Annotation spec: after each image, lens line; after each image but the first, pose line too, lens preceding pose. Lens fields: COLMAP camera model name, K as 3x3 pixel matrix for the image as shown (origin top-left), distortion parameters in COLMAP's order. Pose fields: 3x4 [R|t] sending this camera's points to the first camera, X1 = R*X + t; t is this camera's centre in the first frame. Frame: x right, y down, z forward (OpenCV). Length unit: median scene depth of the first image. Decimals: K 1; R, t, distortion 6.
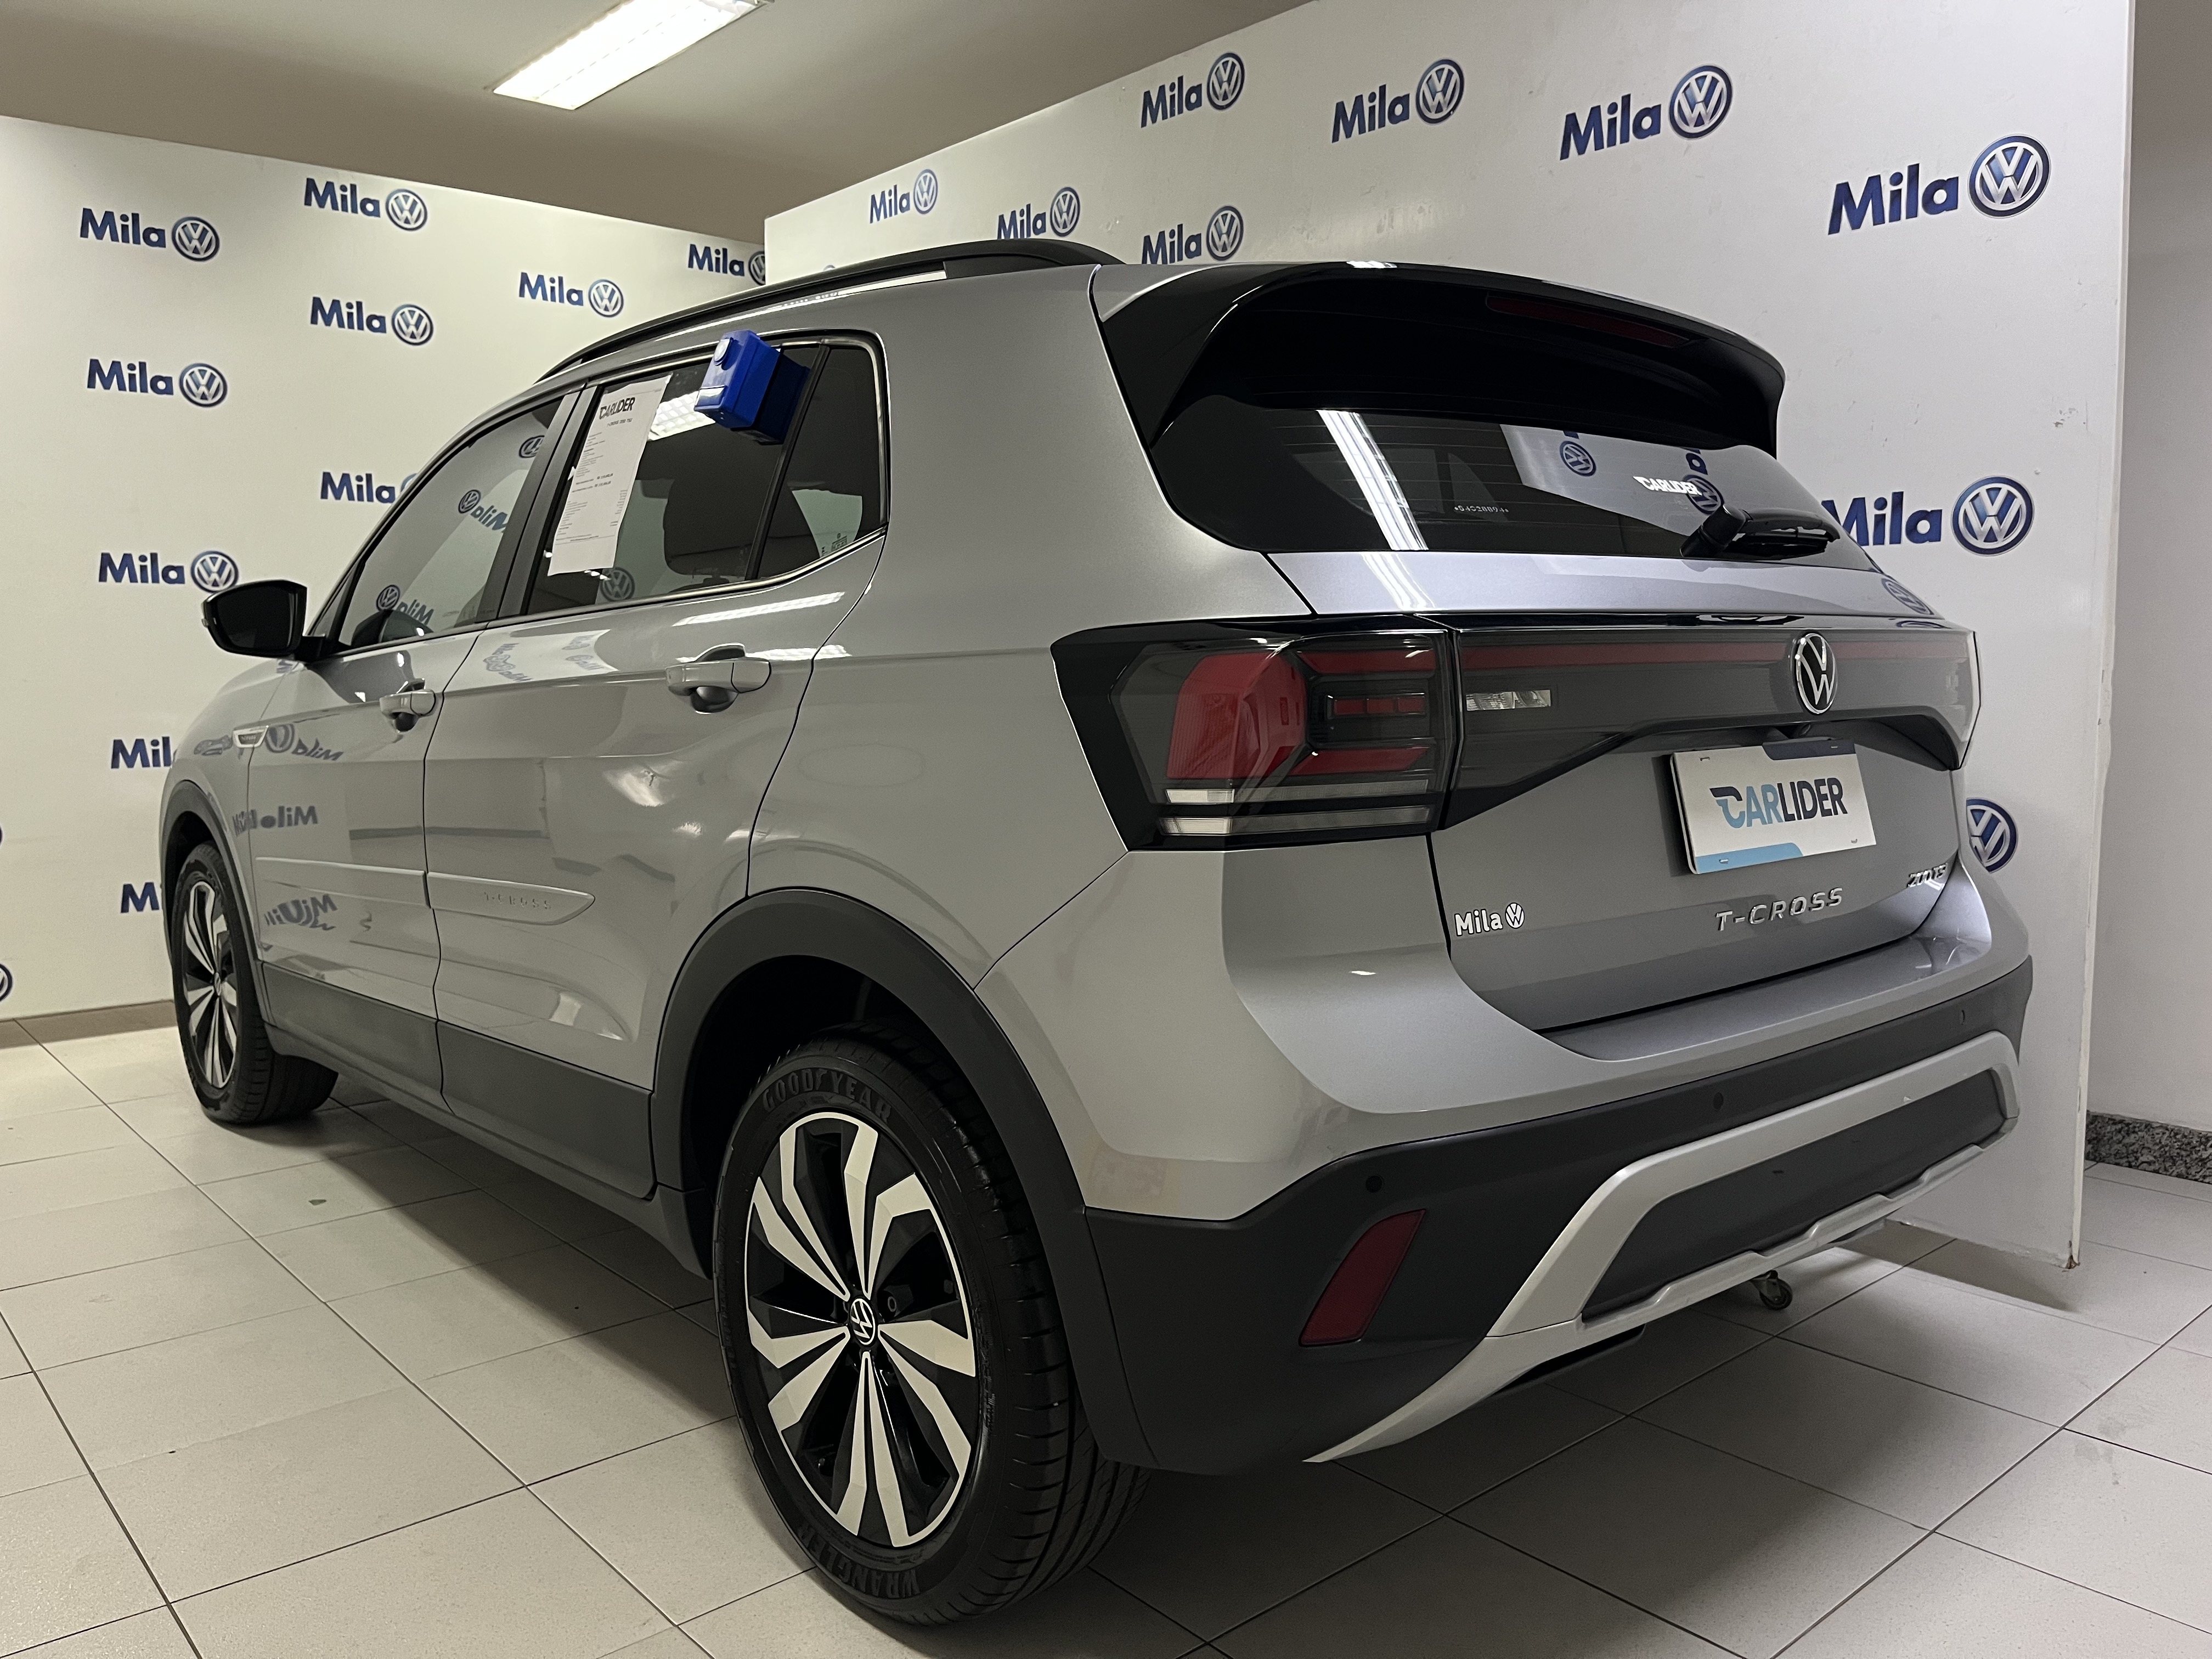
lens RADIAL K [[1669.5, 0, 1105.2], [0, 1669.5, 835.7], [0, 0, 1]] dist [0.059938, -0.088906]
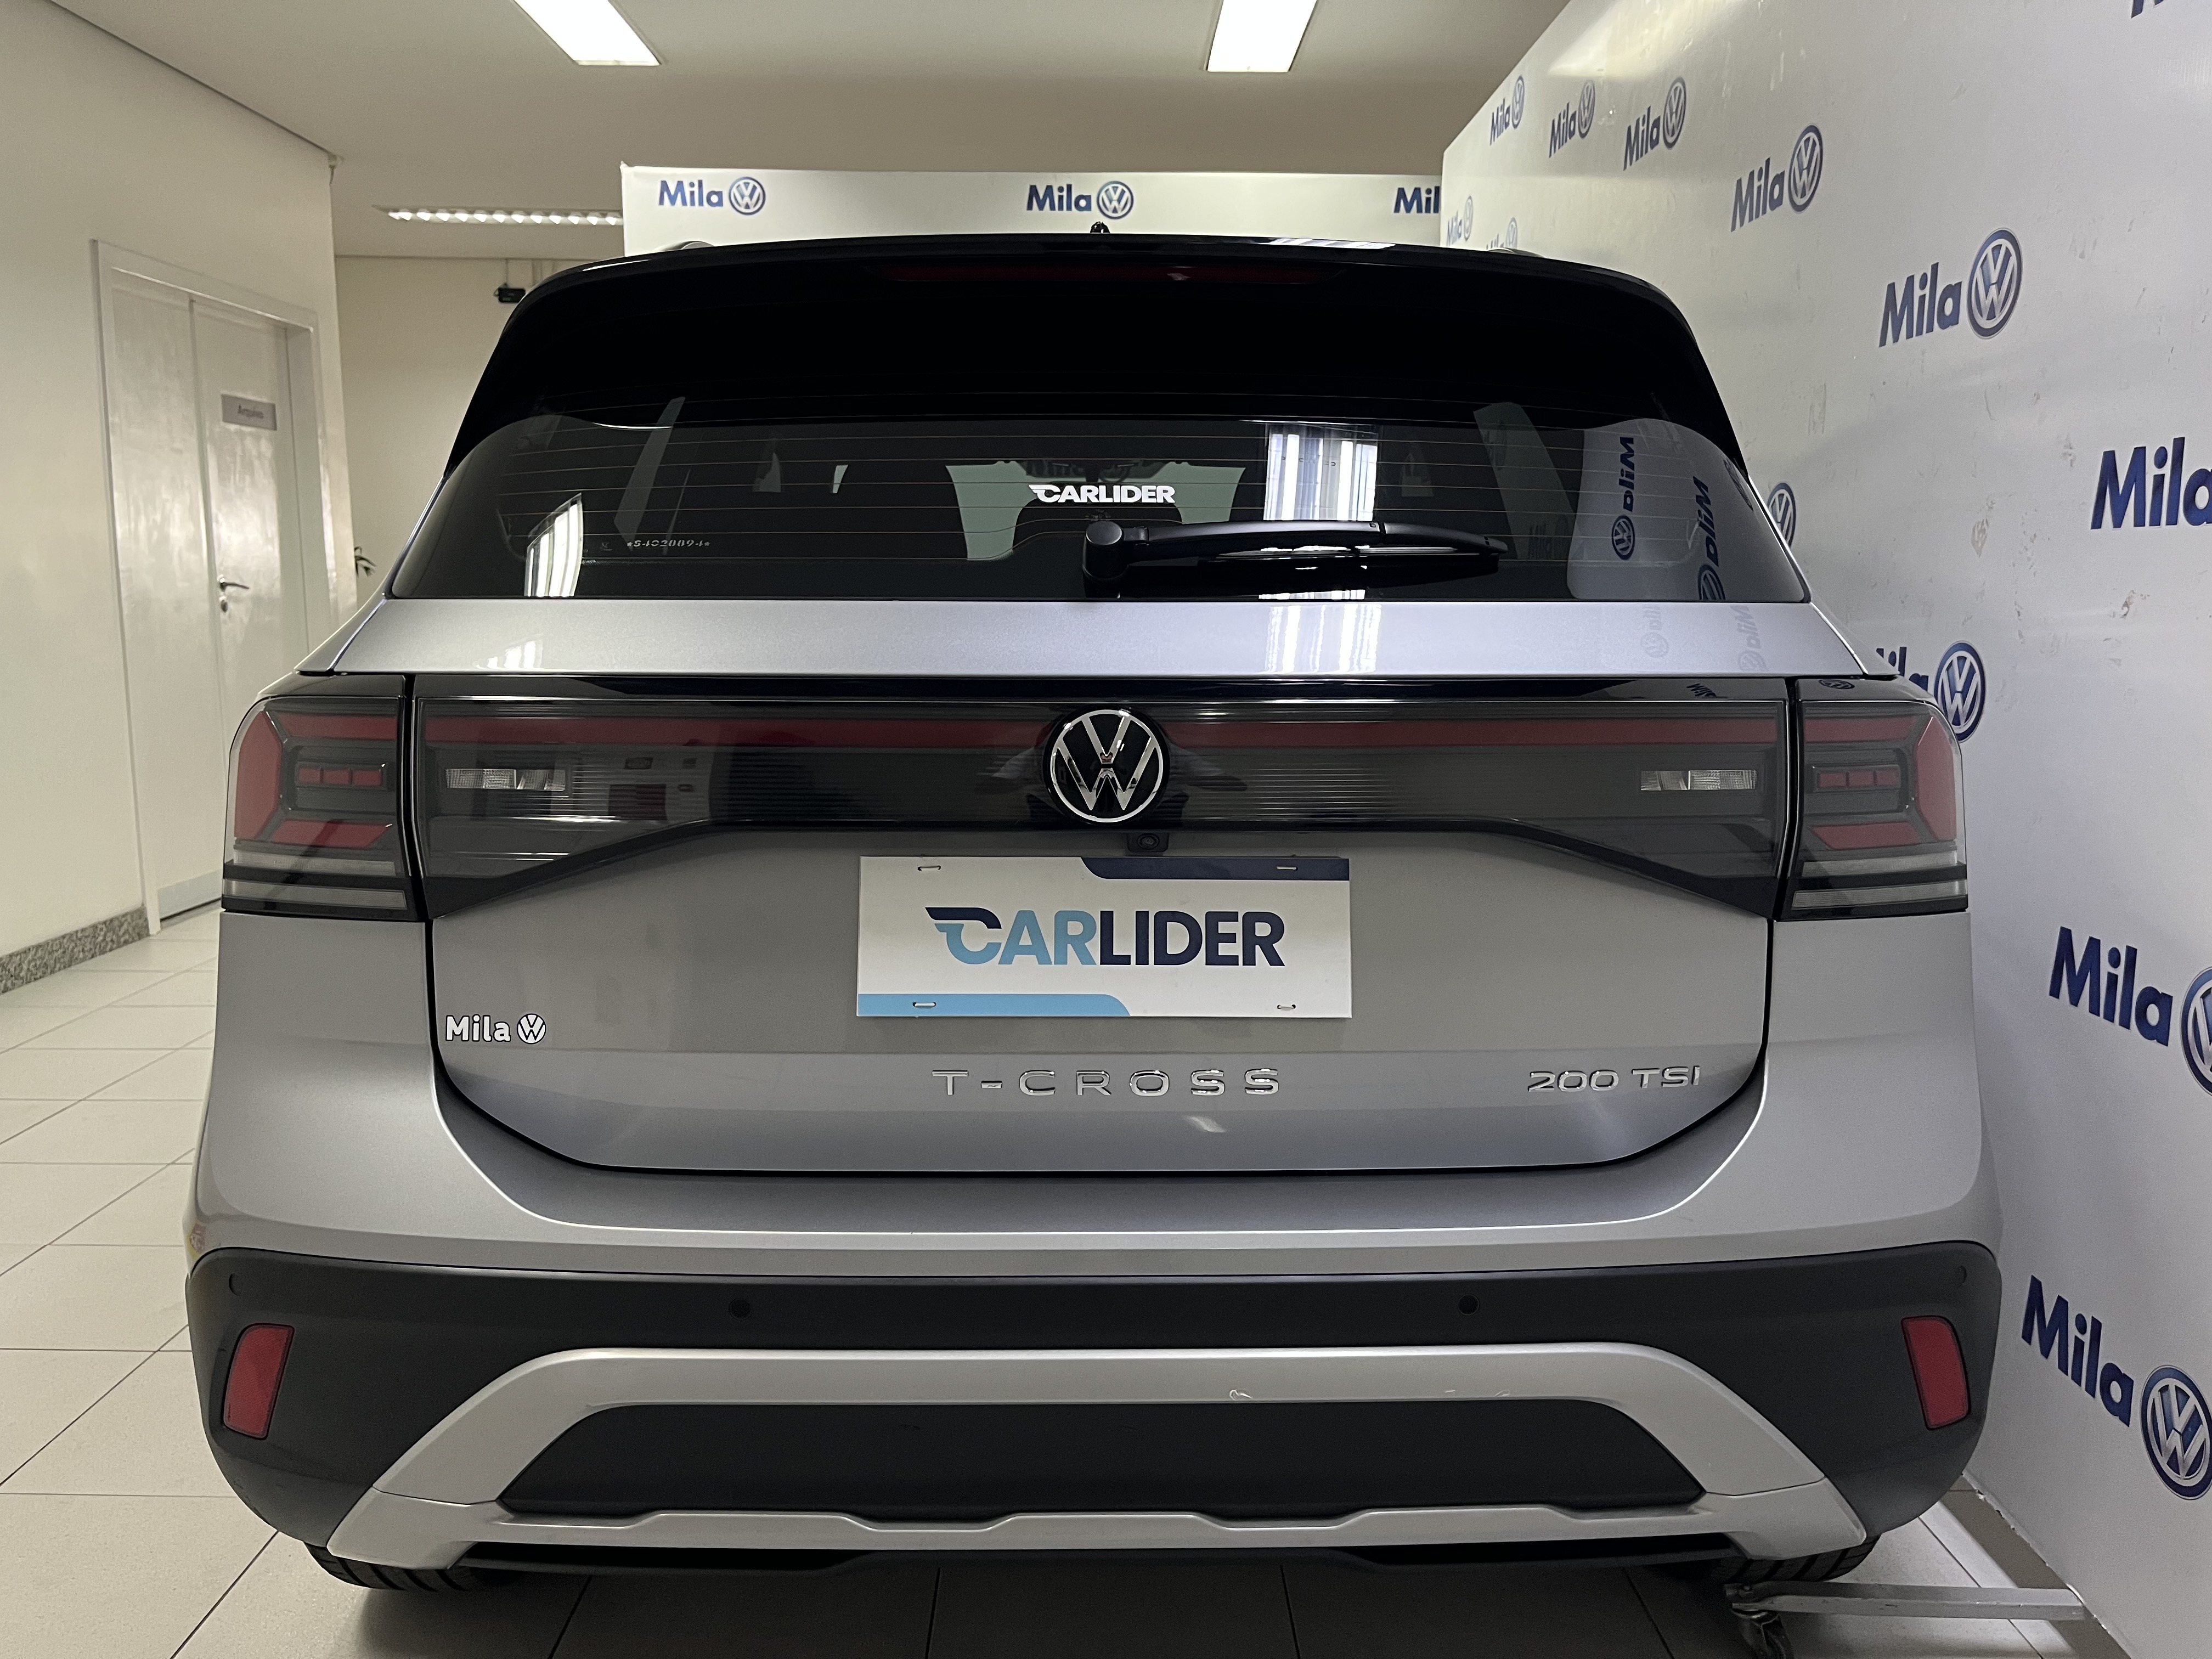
lens RADIAL K [[1669.5, 0, 1095.0], [0, 1669.5, 835.2], [0, 0, 1]] dist [0.059938, -0.088906]
pose [[0.763788, 0.104955, -0.636877, 0.876723], [-0.077088, 0.994462, 0.071434, -0.118077], [0.640847, -0.005465, 0.767649, 0.456359]]
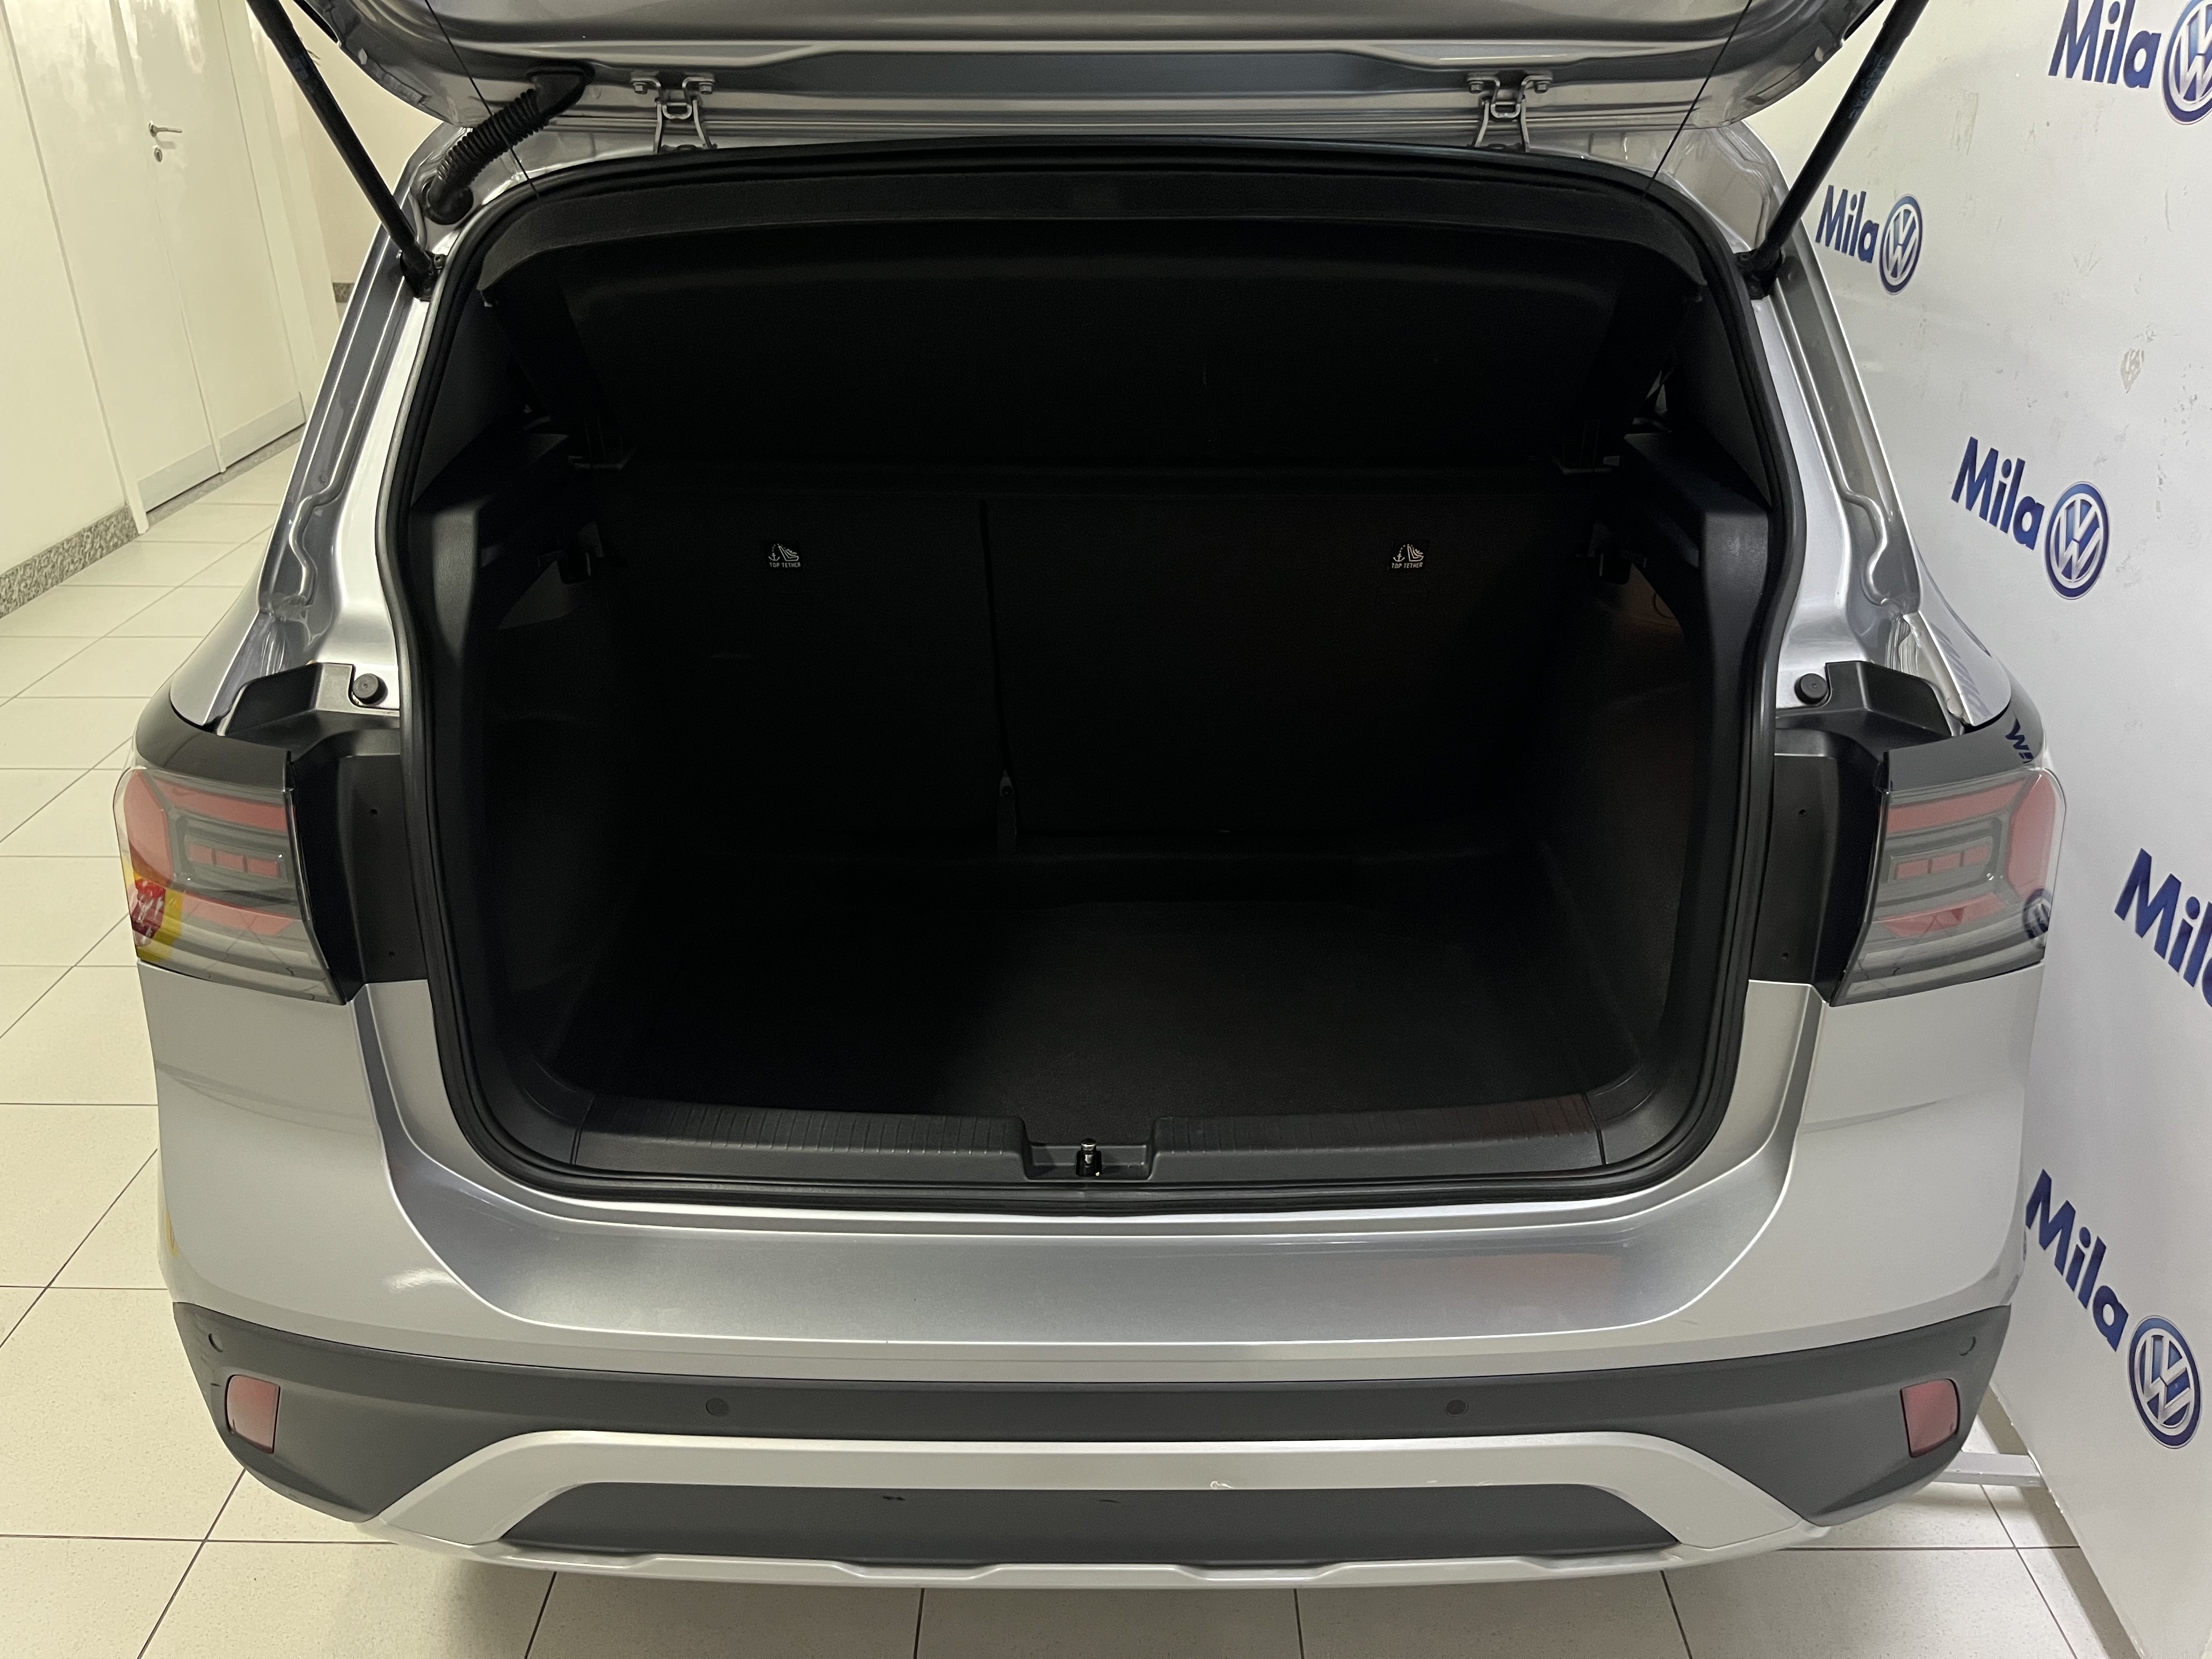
lens RADIAL K [[1669.5, 0, 1094.9], [0, 1669.5, 843.2], [0, 0, 1]] dist [0.059938, -0.088906]
pose [[0.751840, 0.302282, -0.585971, 0.790411], [-0.071198, 0.920740, 0.383627, -0.354599], [0.655490, -0.246706, 0.713771, 0.564416]]
